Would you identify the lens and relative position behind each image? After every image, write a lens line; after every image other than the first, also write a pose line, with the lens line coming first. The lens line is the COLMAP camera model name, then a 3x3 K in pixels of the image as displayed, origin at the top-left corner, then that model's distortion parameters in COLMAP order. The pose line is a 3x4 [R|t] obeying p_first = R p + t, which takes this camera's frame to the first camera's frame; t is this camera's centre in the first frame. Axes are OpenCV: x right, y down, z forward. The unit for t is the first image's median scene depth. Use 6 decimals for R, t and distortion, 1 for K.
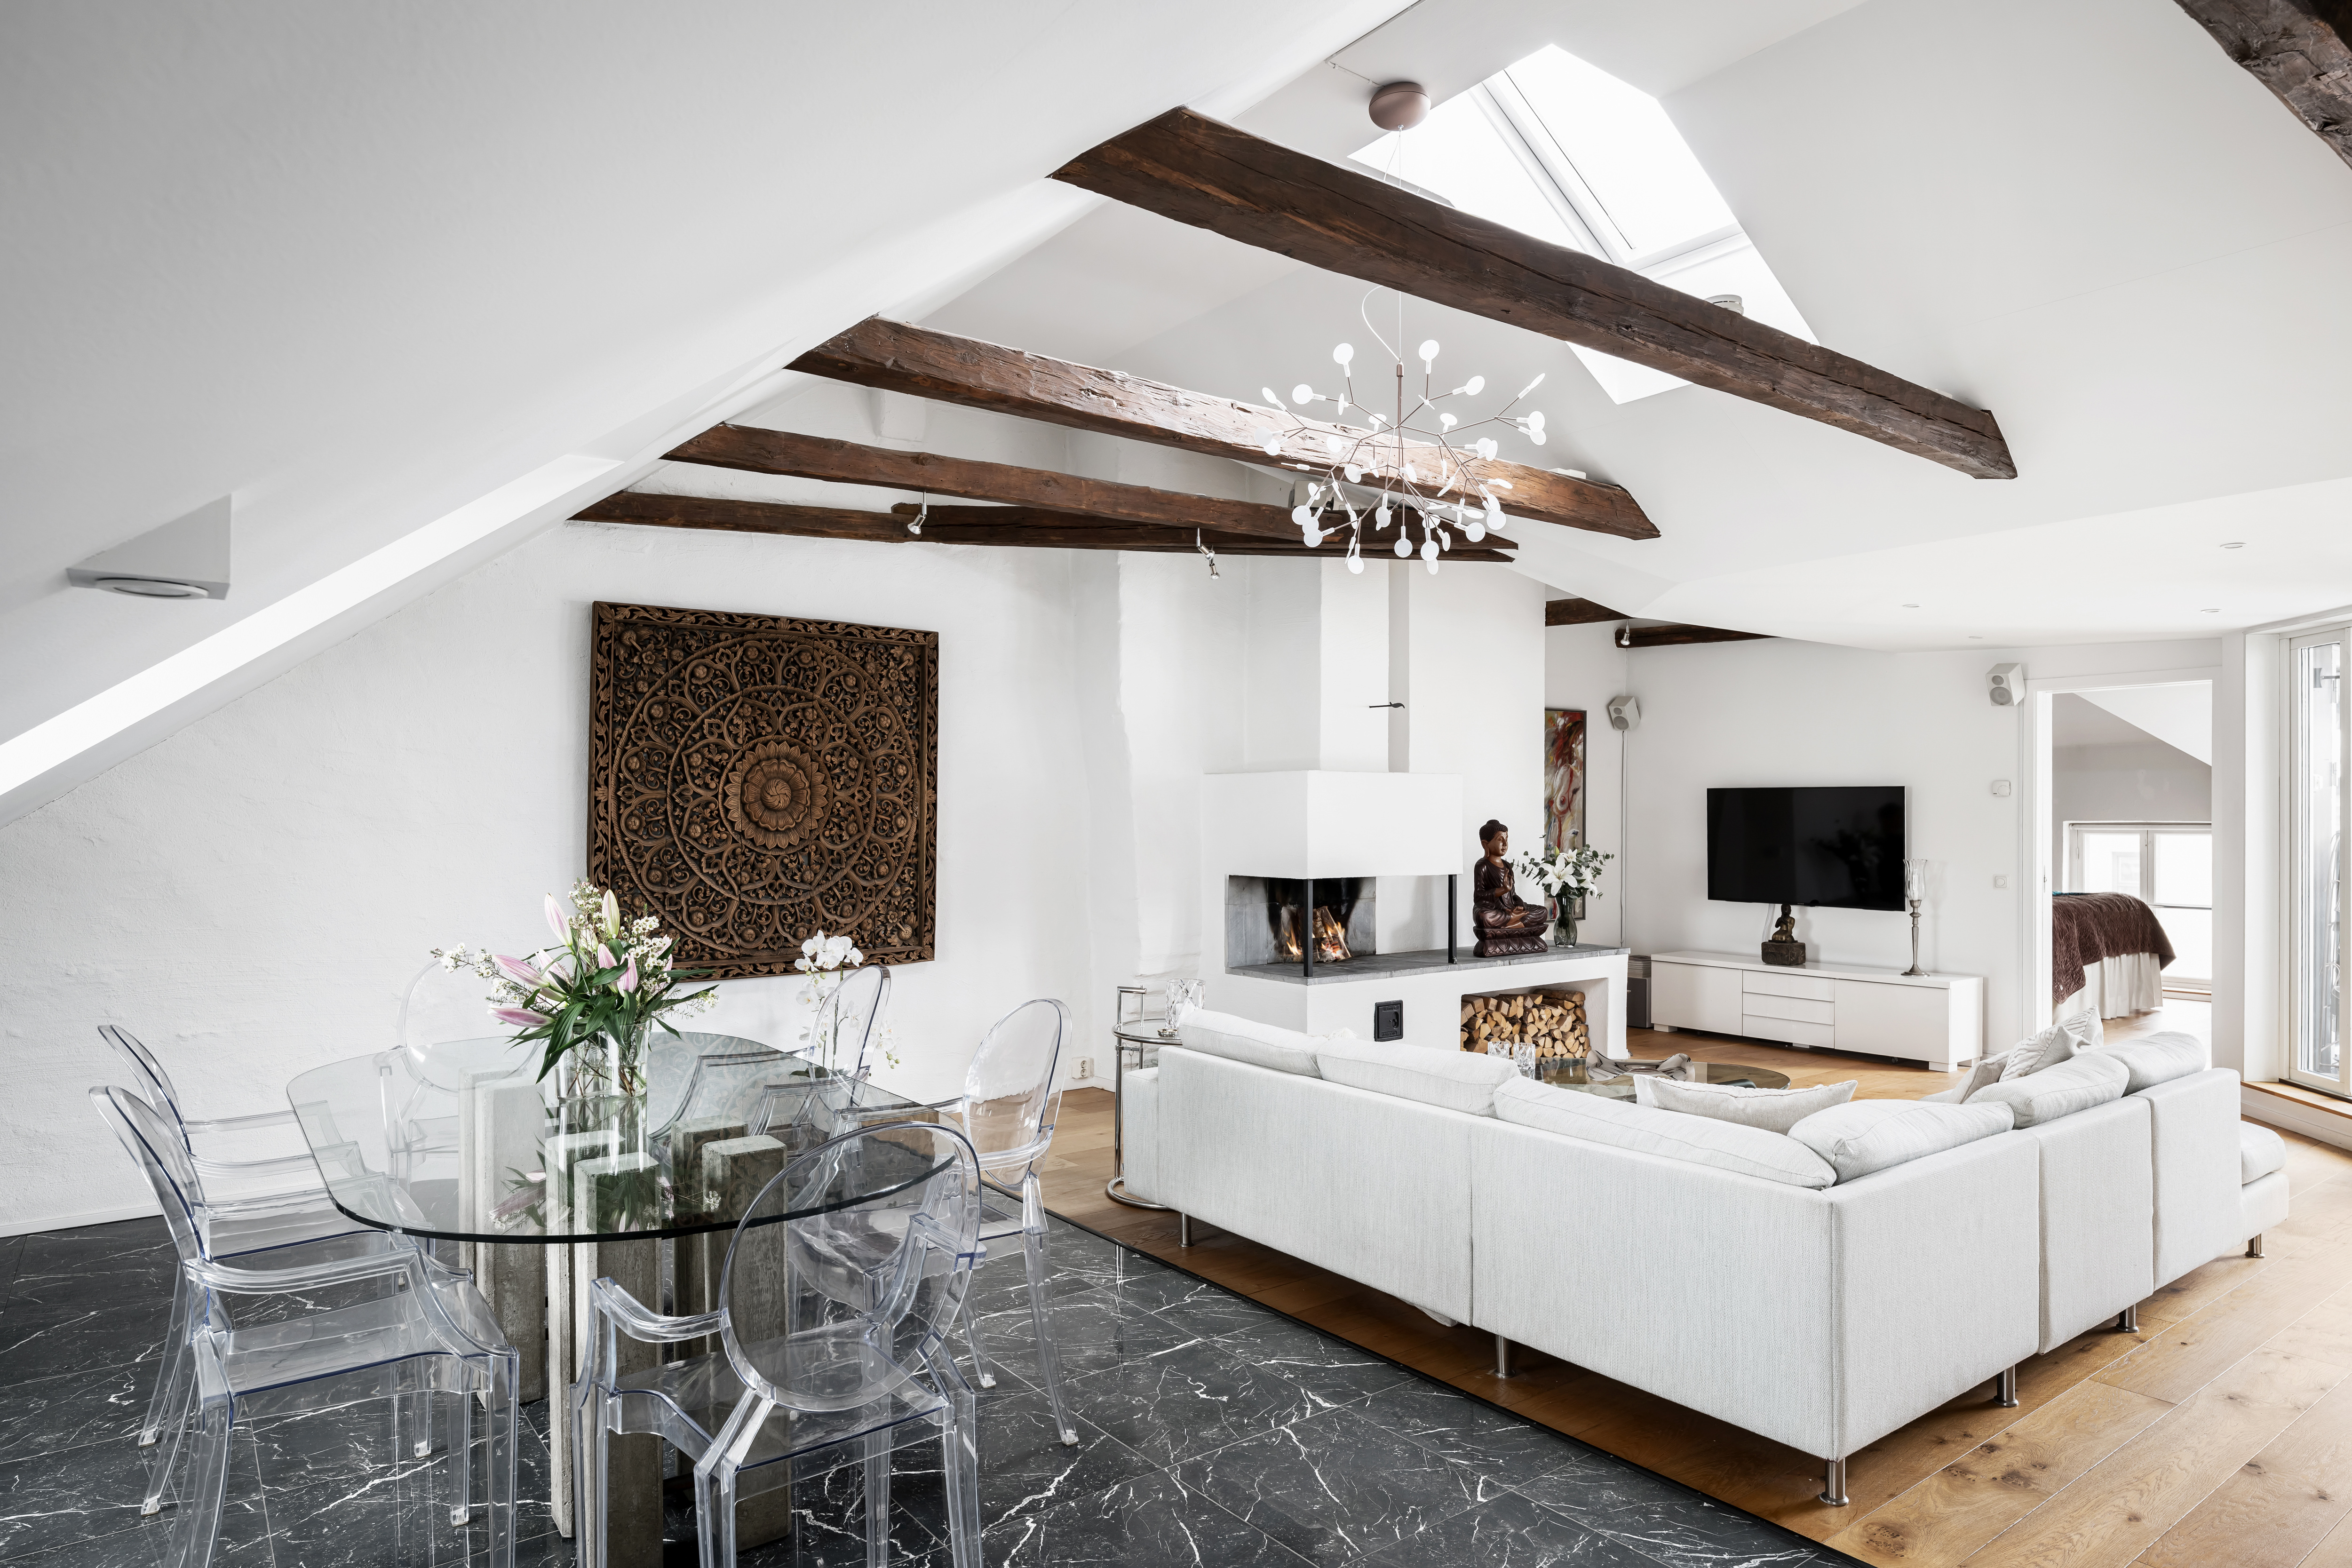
lens RADIAL K [[1358.1, 0, 1183.5], [0, 1358.1, 816.2], [0, 0, 1]] dist [-0.001457, -0.000280]
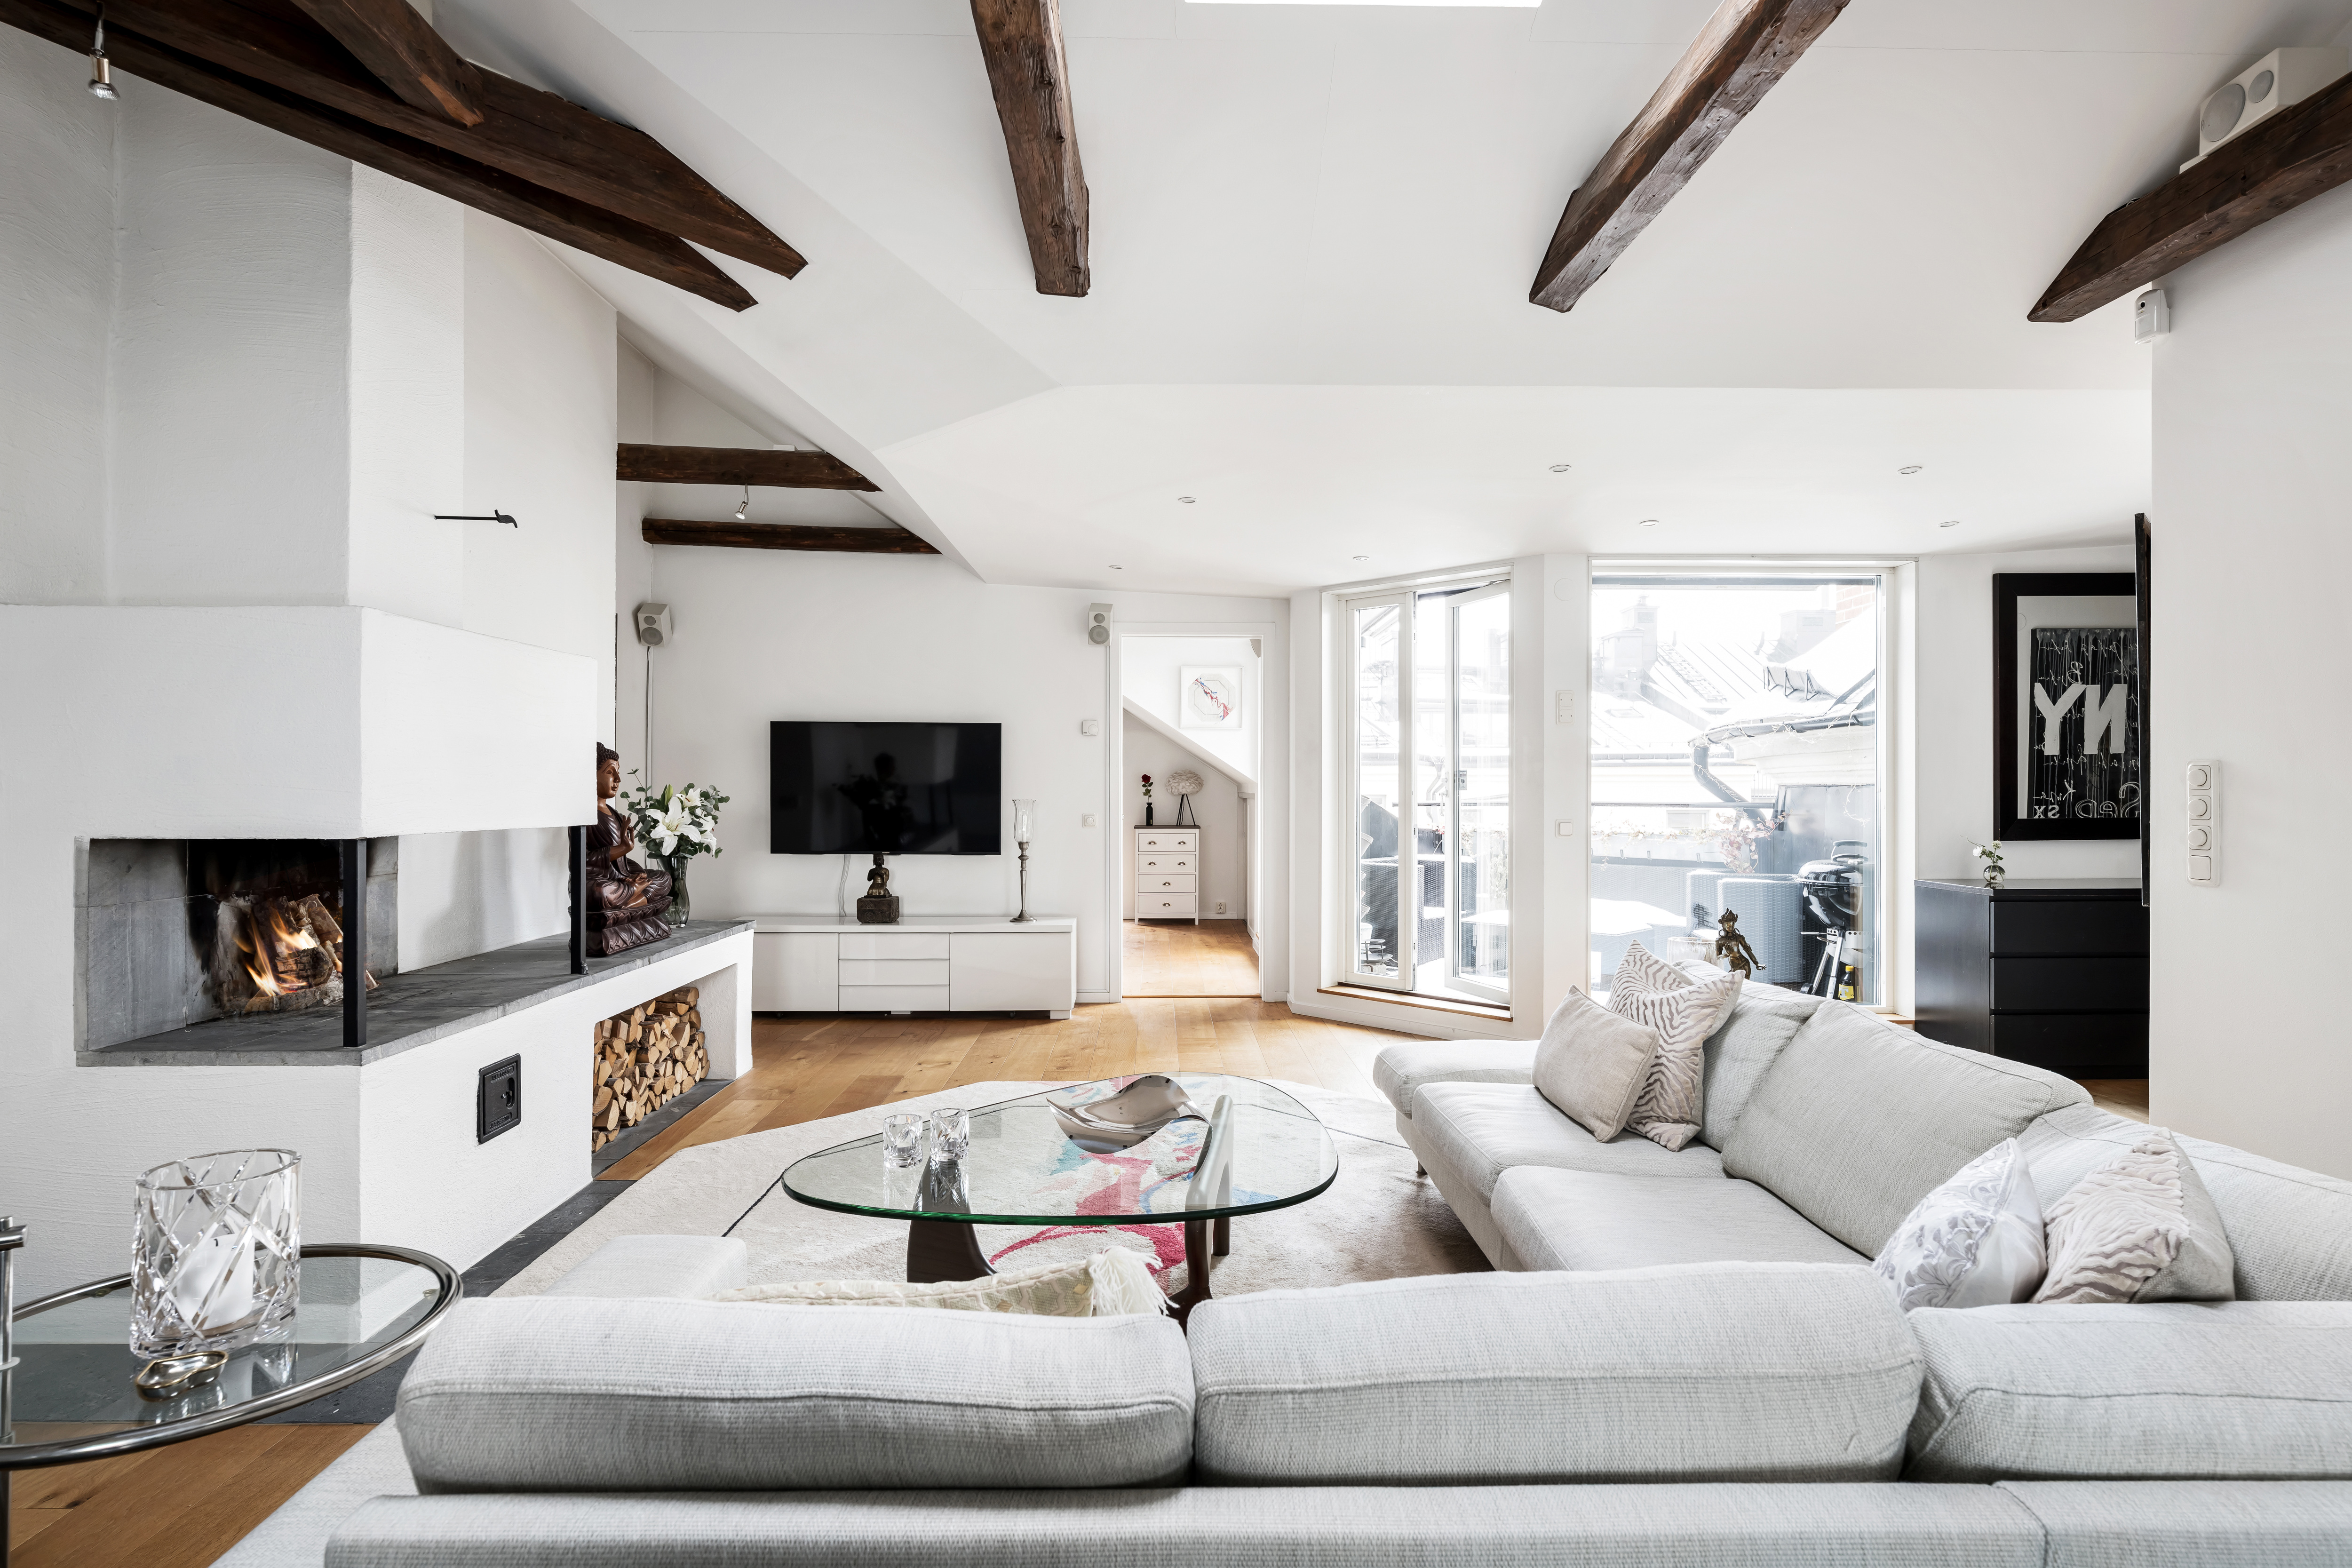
lens RADIAL K [[1154.8, 0, 1174.7], [0, 1154.8, 783.3], [0, 0, 1]] dist [-0.003887, 0.002221]
pose [[0.585367, 0.003067, 0.810762, -0.068612], [-0.000521, 0.999994, -0.003406, 0.029196], [-0.810768, 0.001571, 0.585366, 0.552652]]
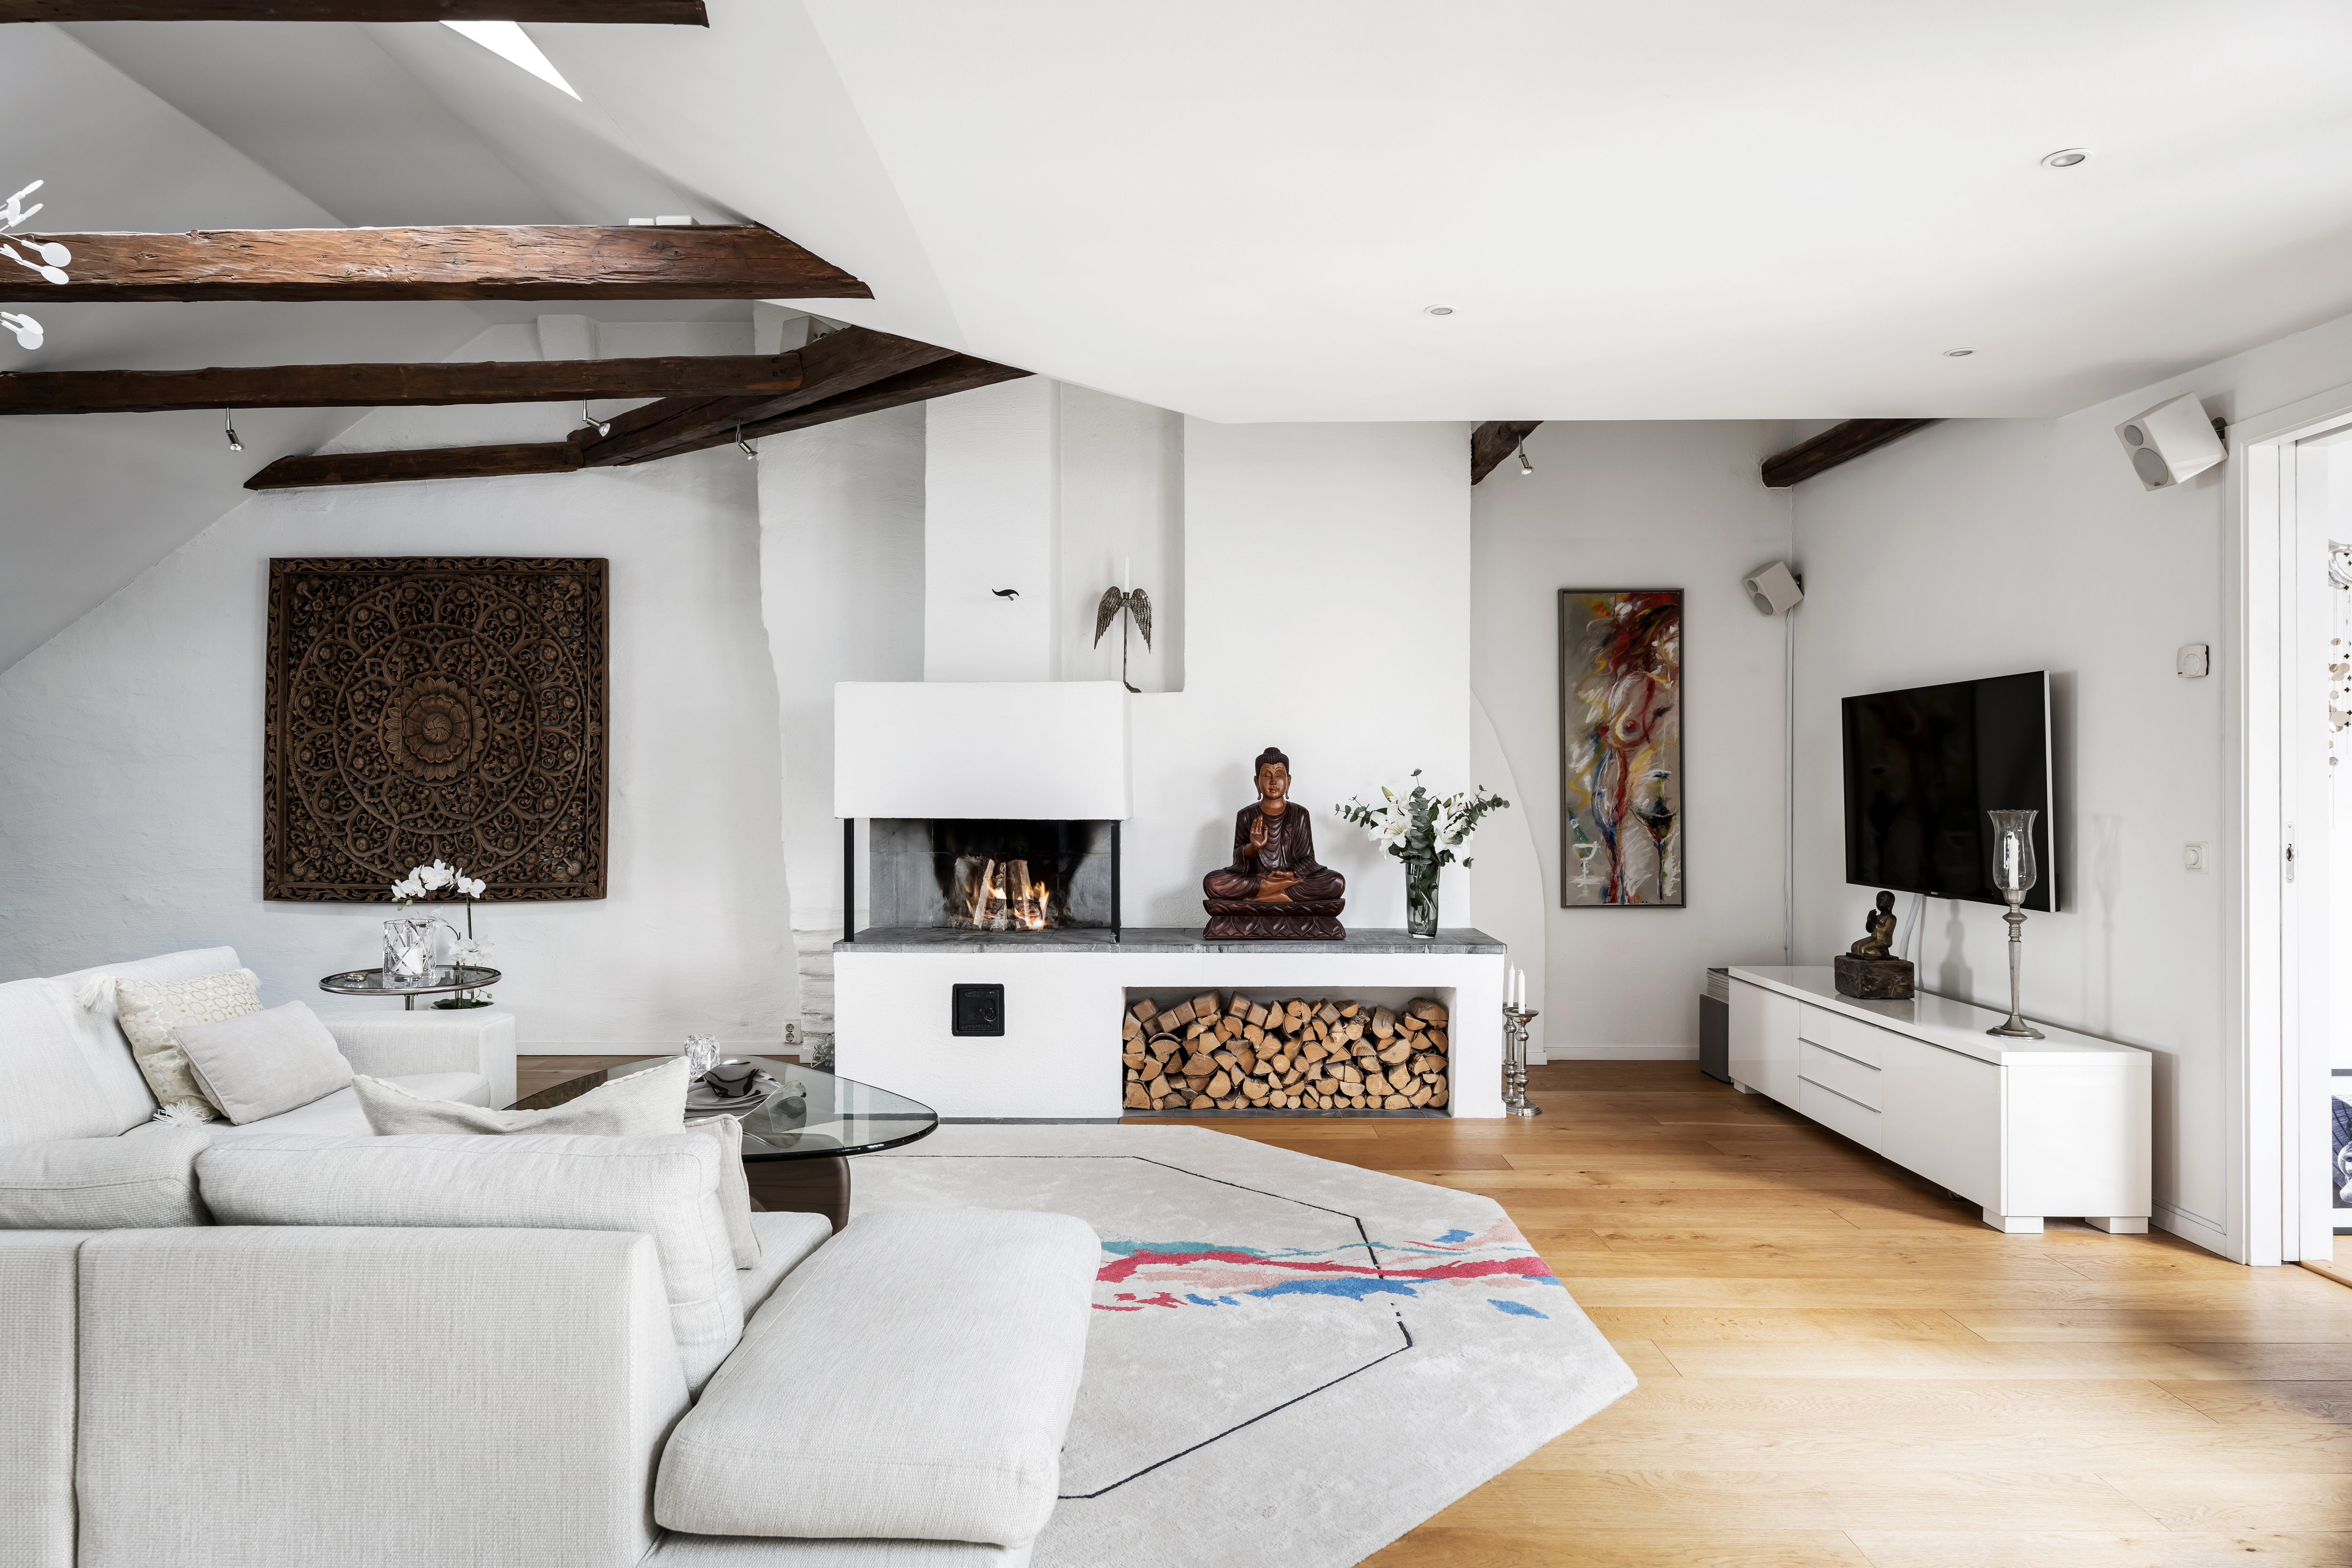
lens RADIAL K [[1358.1, 0, 1173.2], [0, 1358.1, 788.2], [0, 0, 1]] dist [-0.001457, -0.000280]
pose [[0.794706, -0.002811, -0.606988, 0.749761], [-0.001510, 0.999977, -0.006608, 0.034518], [0.606992, 0.006168, 0.794684, 0.498722]]
